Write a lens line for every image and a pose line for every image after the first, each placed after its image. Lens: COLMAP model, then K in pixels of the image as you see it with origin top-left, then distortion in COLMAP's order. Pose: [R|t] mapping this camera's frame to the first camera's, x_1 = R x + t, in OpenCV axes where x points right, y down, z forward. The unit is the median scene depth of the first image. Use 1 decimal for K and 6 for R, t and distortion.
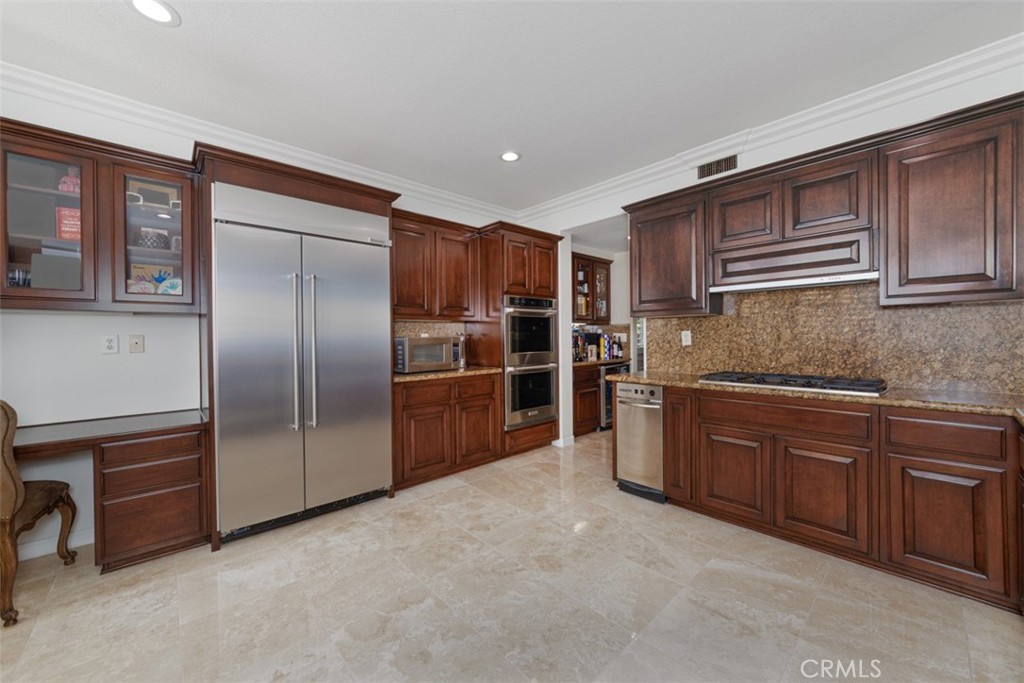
lens RADIAL K [[387.6, 0, 512.0], [0, 387.6, 341.5], [0, 0, 1]] dist [-0.000779, -0.000072]
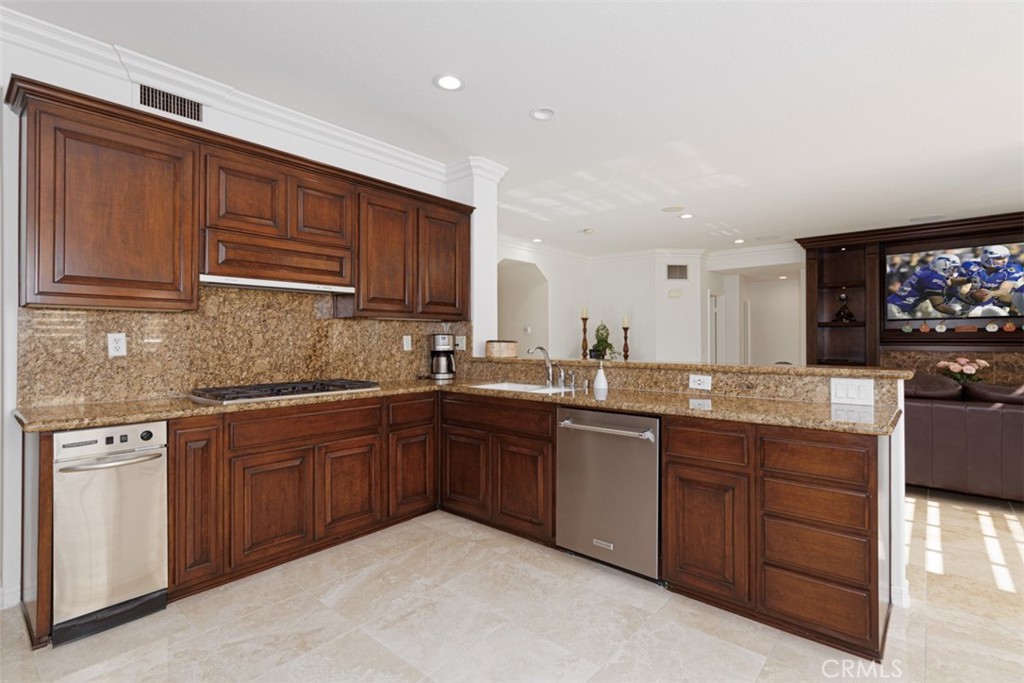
lens RADIAL K [[496.0, 0, 512.0], [0, 496.0, 341.5], [0, 0, 1]] dist [0.017647, 0.000156]
pose [[-0.112397, 0.004958, 0.993651, -0.515386], [0.015574, 0.999874, -0.003227, -0.001601], [-0.993541, 0.015112, -0.112460, 0.560827]]
